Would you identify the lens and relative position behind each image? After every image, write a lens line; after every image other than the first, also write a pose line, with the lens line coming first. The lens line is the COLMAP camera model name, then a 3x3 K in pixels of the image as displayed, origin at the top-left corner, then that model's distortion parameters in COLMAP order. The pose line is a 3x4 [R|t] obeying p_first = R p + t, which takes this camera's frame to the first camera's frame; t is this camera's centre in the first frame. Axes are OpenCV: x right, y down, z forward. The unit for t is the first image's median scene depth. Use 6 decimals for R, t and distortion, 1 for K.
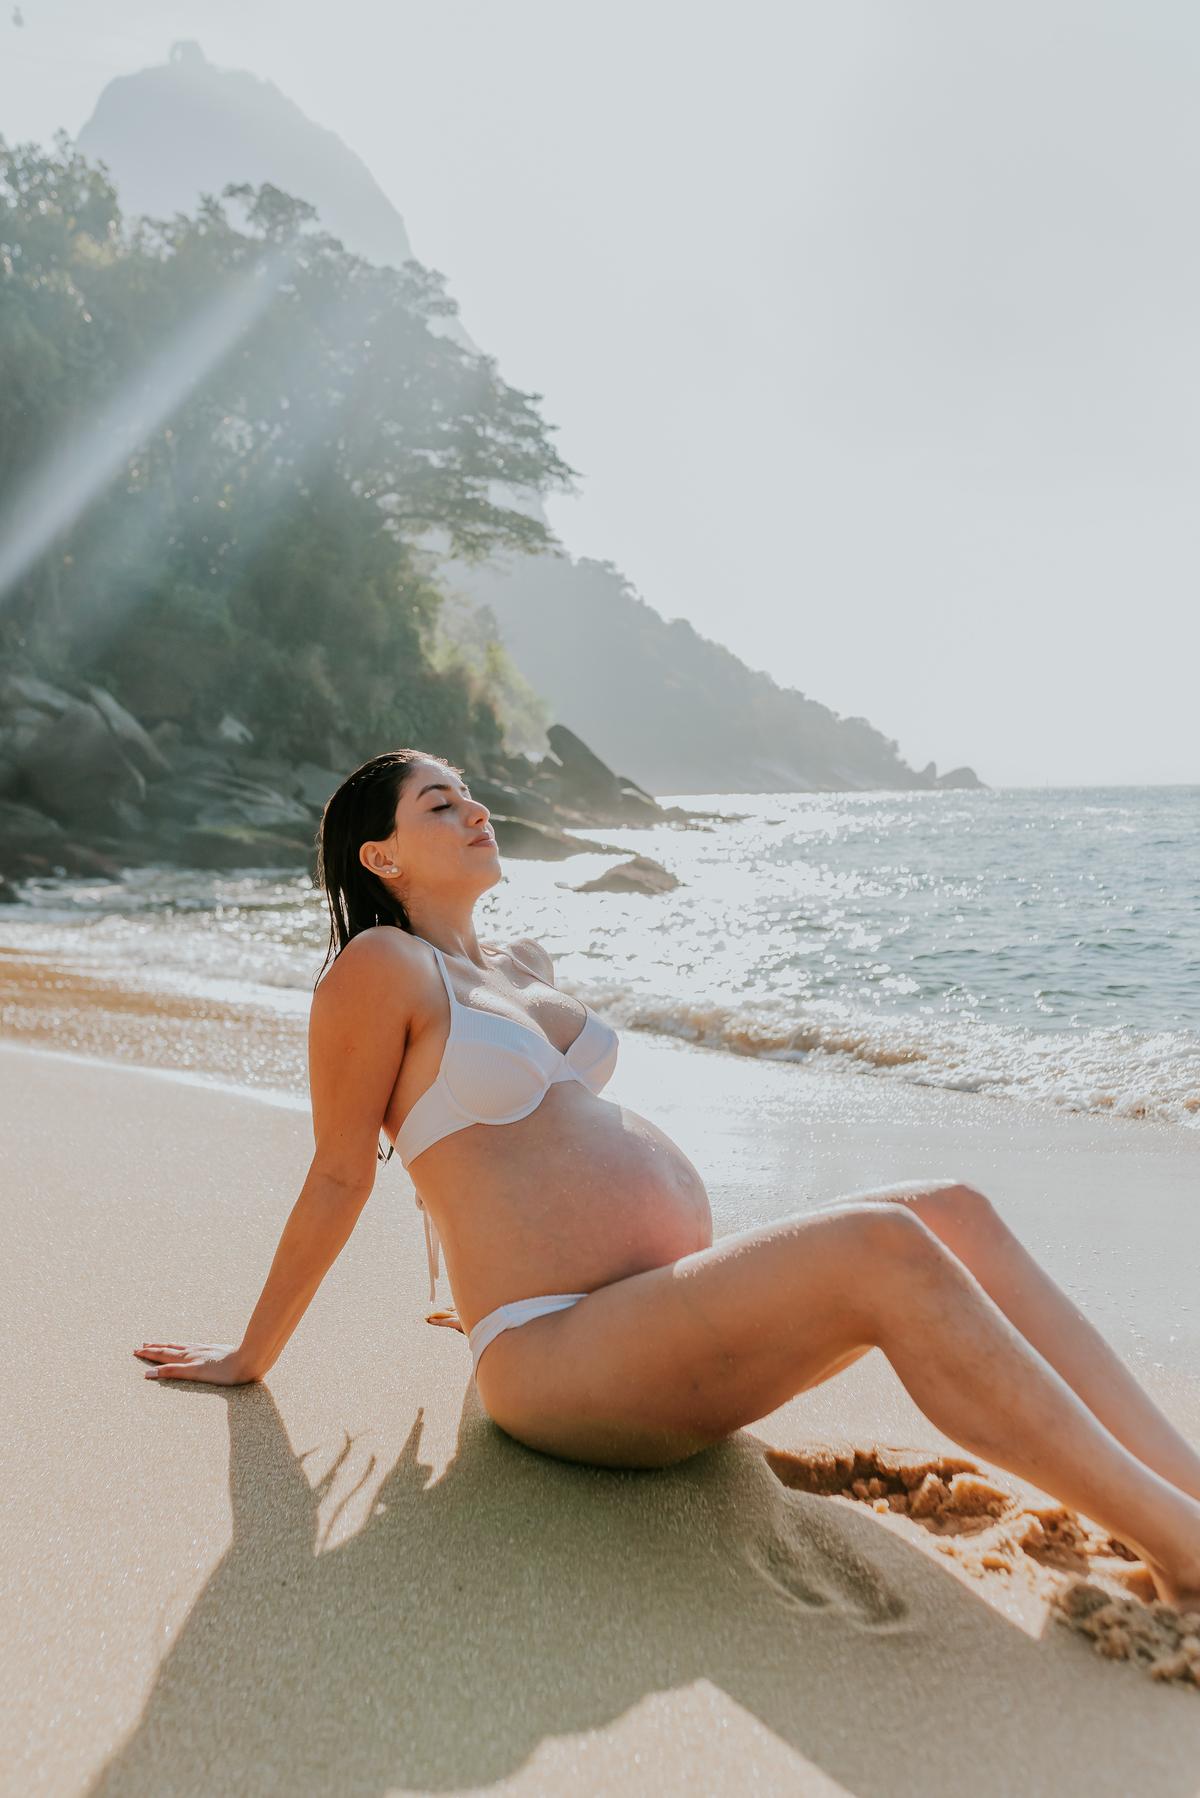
lens RADIAL K [[1747.5, 0, 569.2], [0, 1747.5, 891.1], [0, 0, 1]] dist [0.027291, -0.023069]
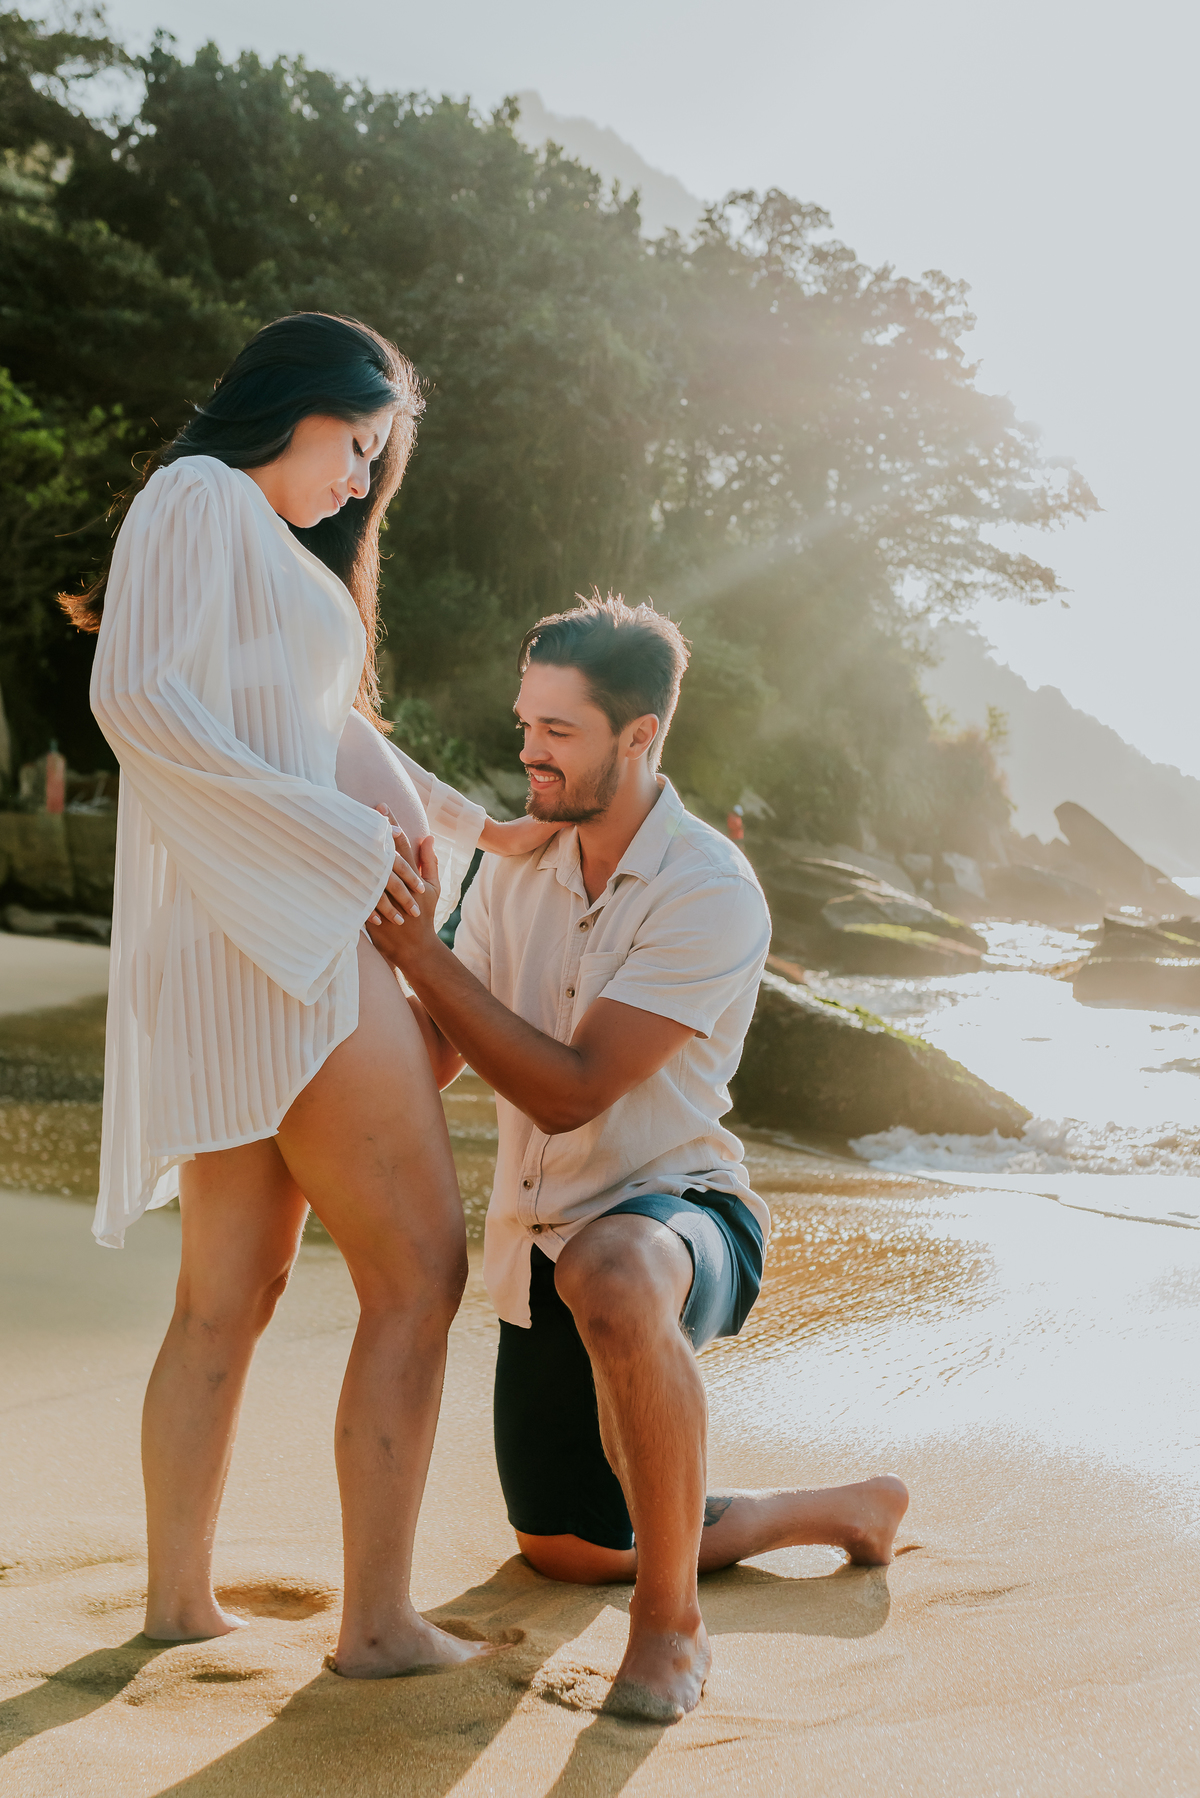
lens RADIAL K [[1866.1, 0, 602.8], [0, 1866.1, 932.0], [0, 0, 1]] dist [0.016841, 0.002144]
pose [[0.987374, 0.022026, -0.156870, -0.153004], [-0.025735, 0.999434, -0.021651, -0.009314], [0.156305, 0.025415, 0.987382, 0.098373]]
